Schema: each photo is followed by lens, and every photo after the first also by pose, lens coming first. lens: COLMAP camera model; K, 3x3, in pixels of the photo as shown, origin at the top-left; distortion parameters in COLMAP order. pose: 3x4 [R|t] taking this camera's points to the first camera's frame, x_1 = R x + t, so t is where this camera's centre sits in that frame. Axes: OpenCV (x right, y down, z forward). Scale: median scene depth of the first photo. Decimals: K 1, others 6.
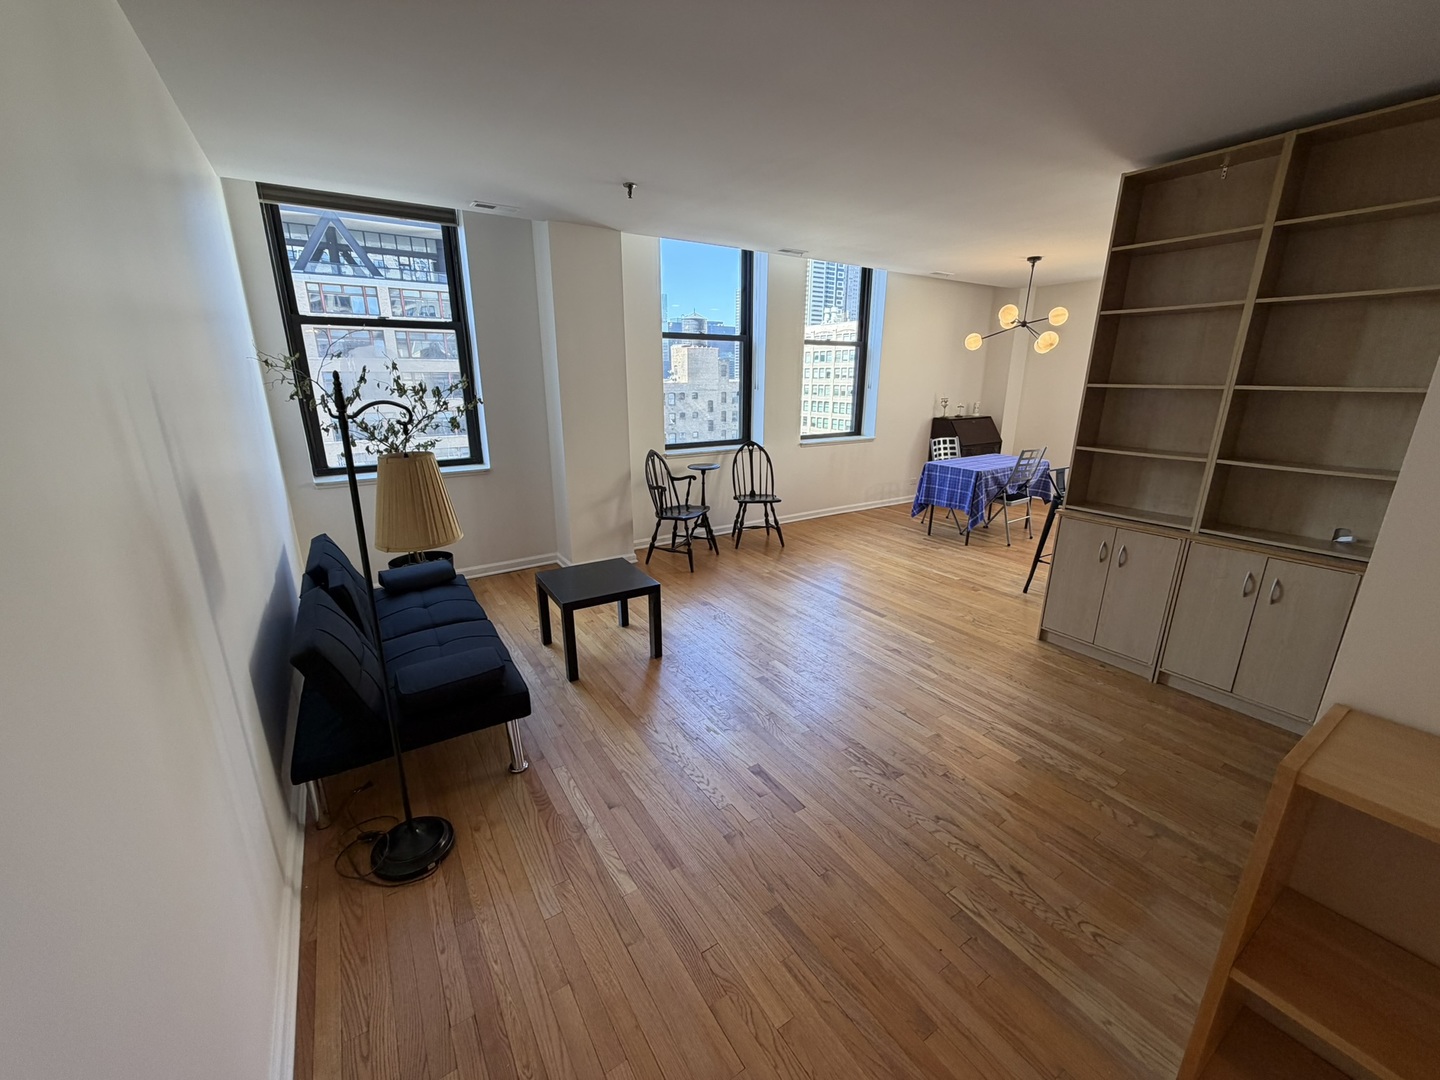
lens RADIAL K [[571.1, 0, 714.7], [0, 571.1, 539.3], [0, 0, 1]] dist [-0.001149, 0.000460]
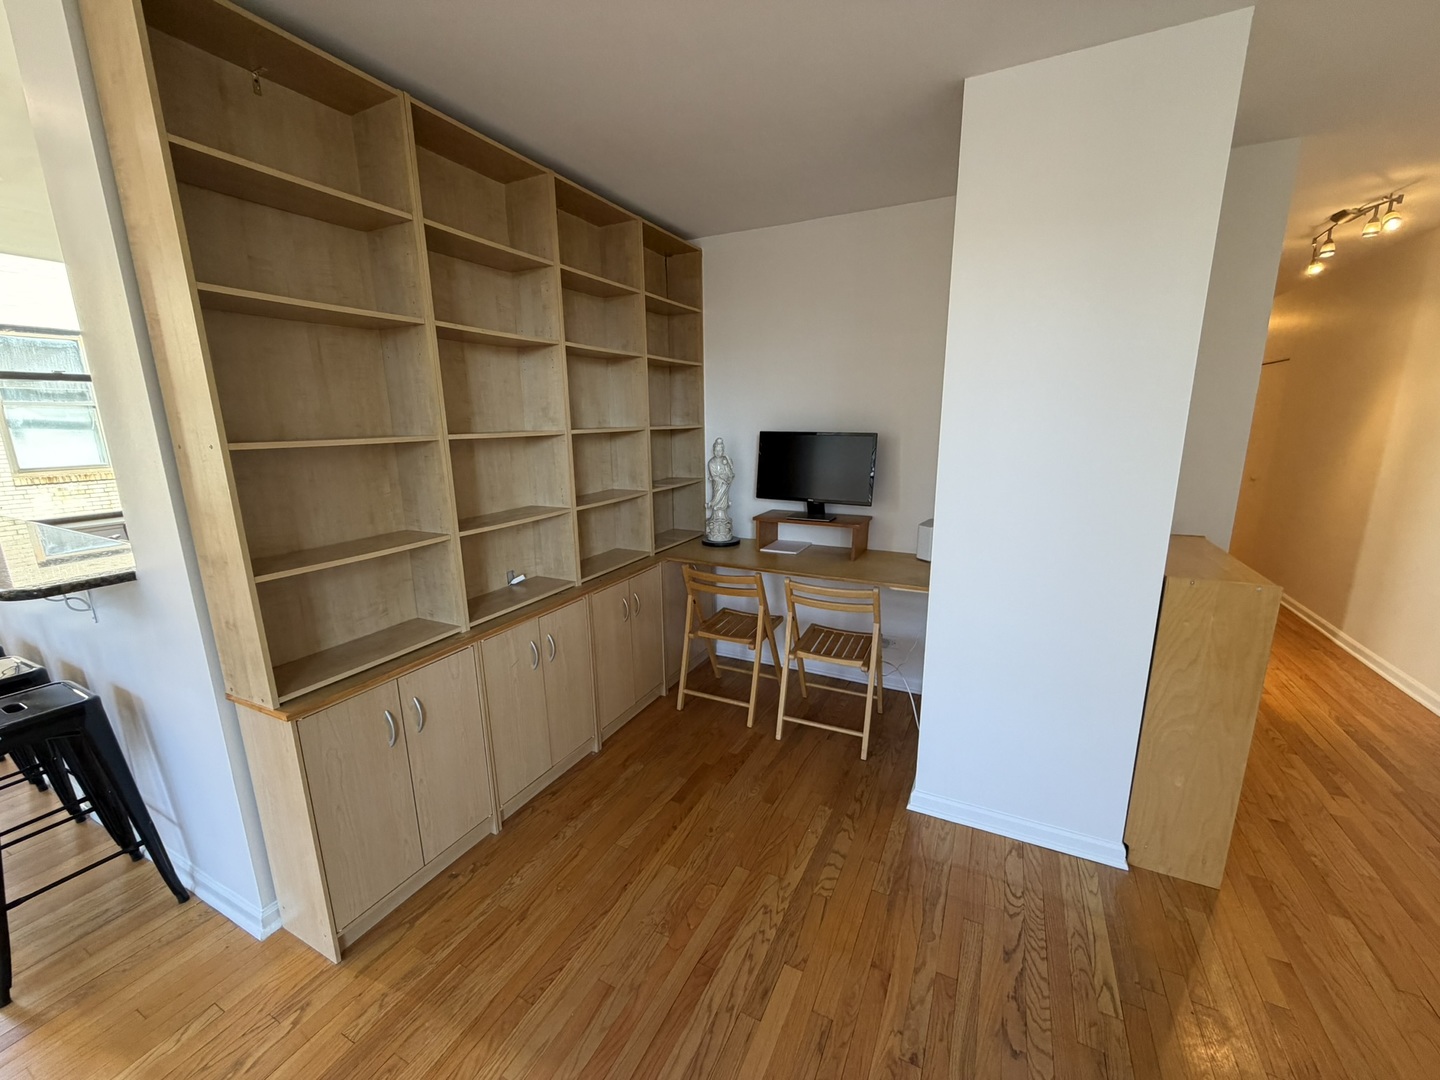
lens RADIAL K [[571.1, 0, 714.7], [0, 571.1, 539.3], [0, 0, 1]] dist [-0.001149, 0.000460]
pose [[-0.511635, -0.173116, 0.841582, 0.072745], [0.249526, 0.907338, 0.338340, -0.264684], [-0.822172, 0.383104, -0.421029, 0.917767]]
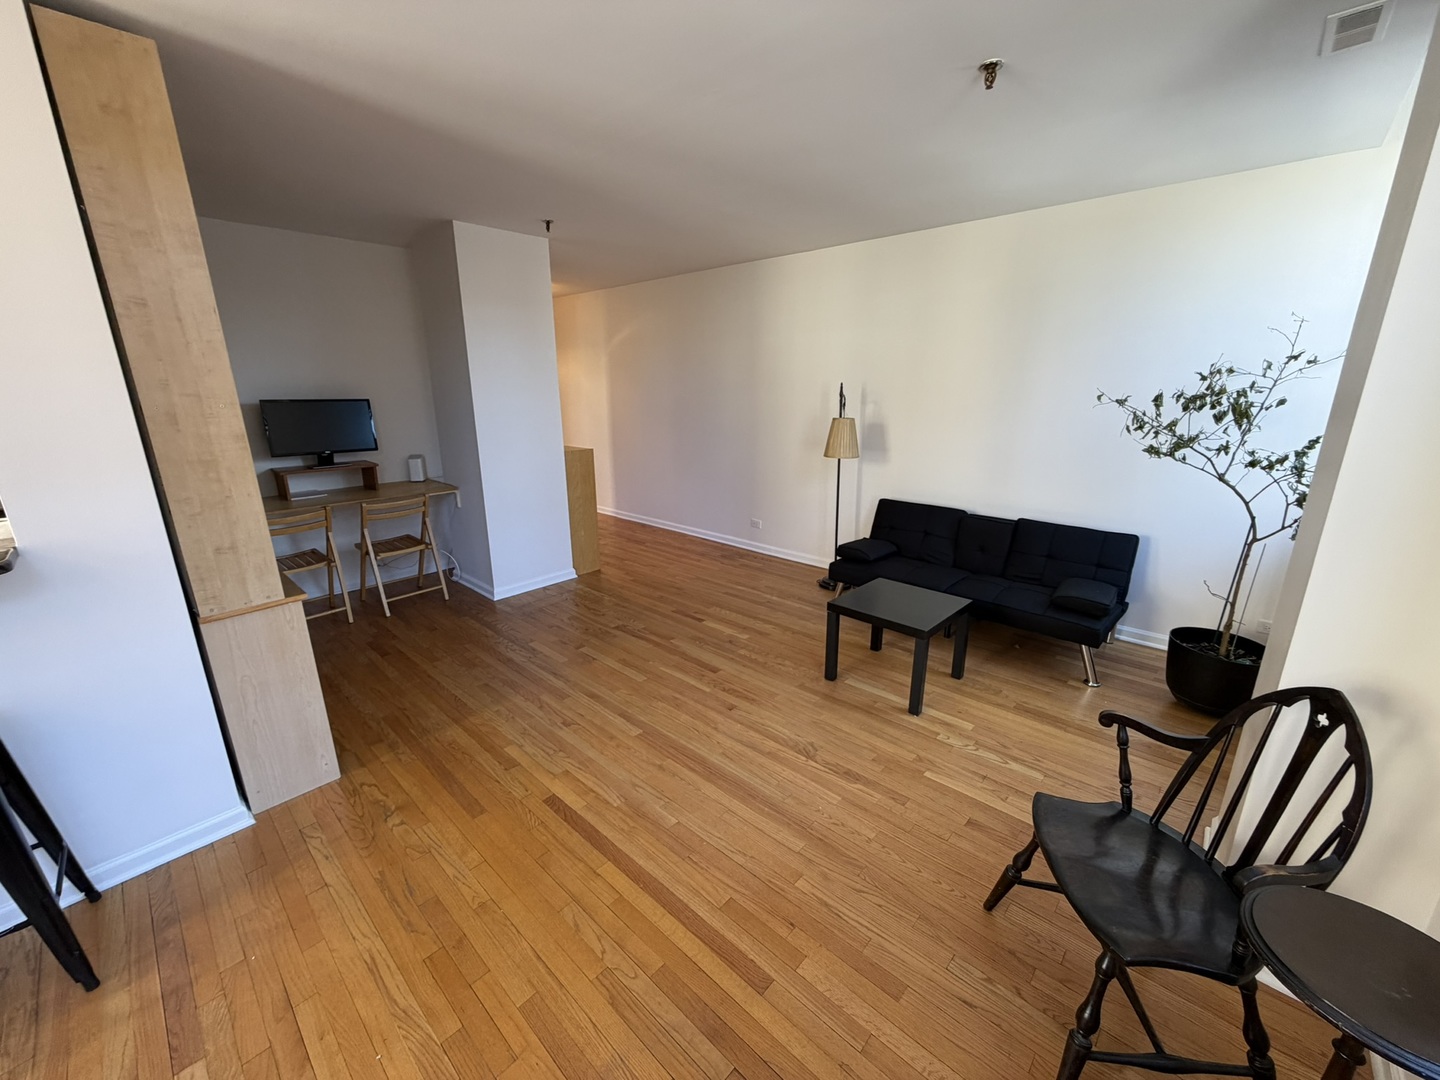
lens RADIAL K [[571.1, 0, 714.7], [0, 571.1, 539.3], [0, 0, 1]] dist [-0.001149, 0.000460]
pose [[-0.966963, 0.073721, -0.244023, 0.318910], [-0.063841, 0.856729, 0.511800, -0.497154], [0.246792, 0.510470, -0.823719, 1.718726]]
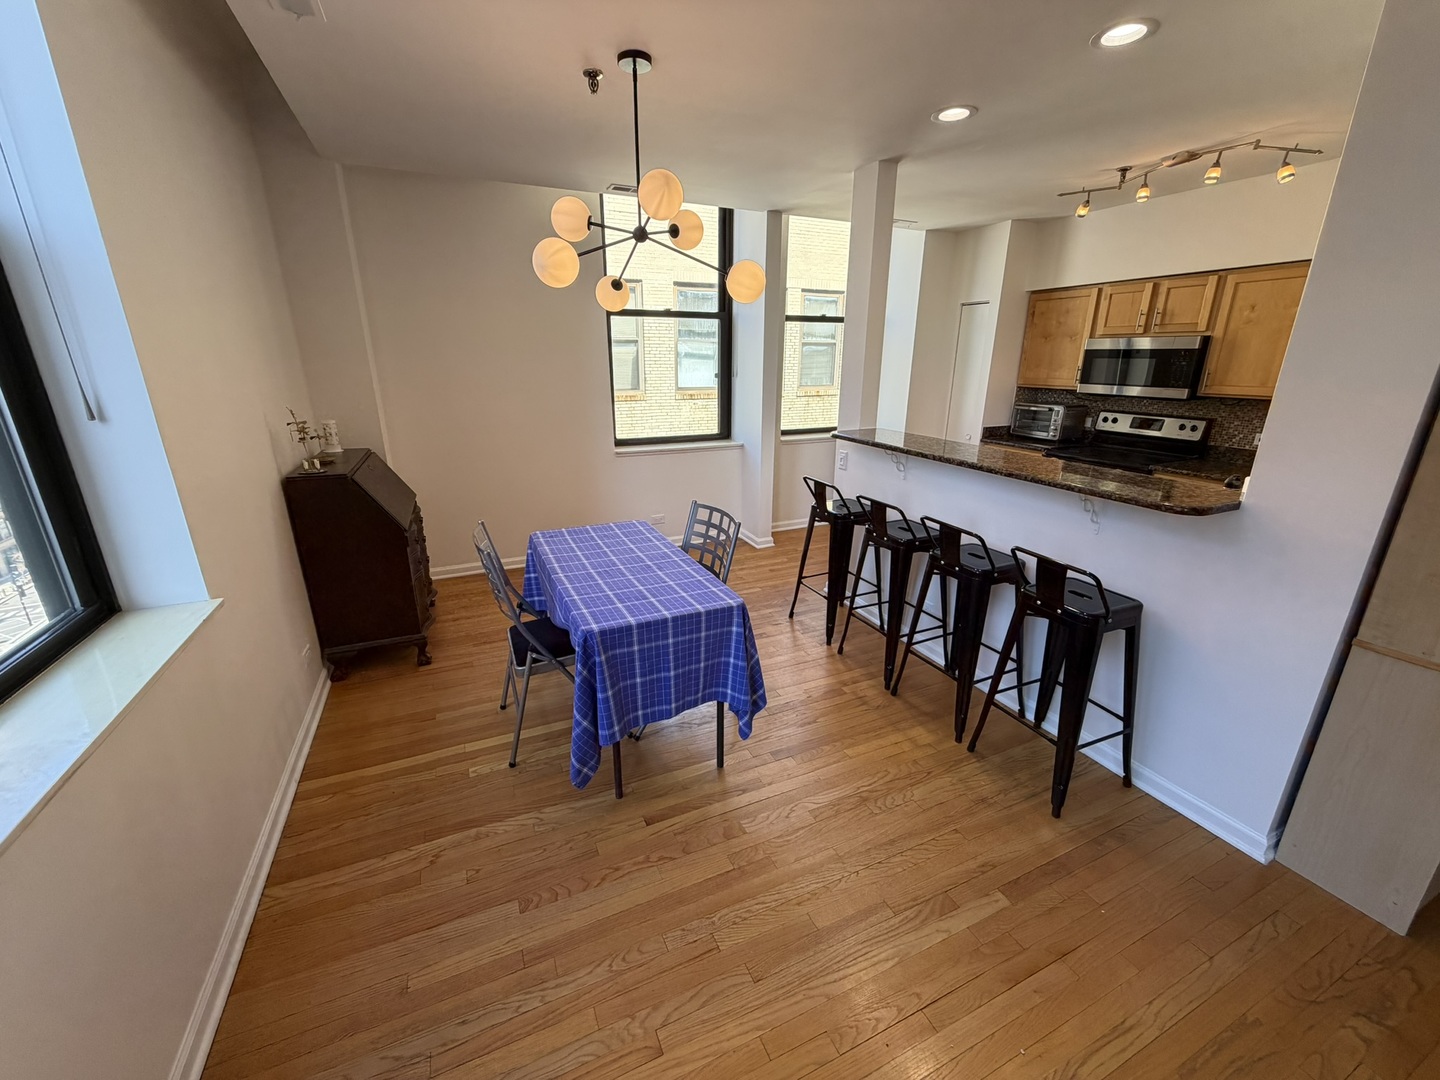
lens RADIAL K [[571.1, 0, 714.7], [0, 571.1, 539.3], [0, 0, 1]] dist [-0.001149, 0.000460]
pose [[0.135673, -0.302382, 0.943482, 0.161169], [0.272299, 0.926995, 0.257941, -0.445539], [-0.952600, 0.221914, 0.208107, 1.532445]]
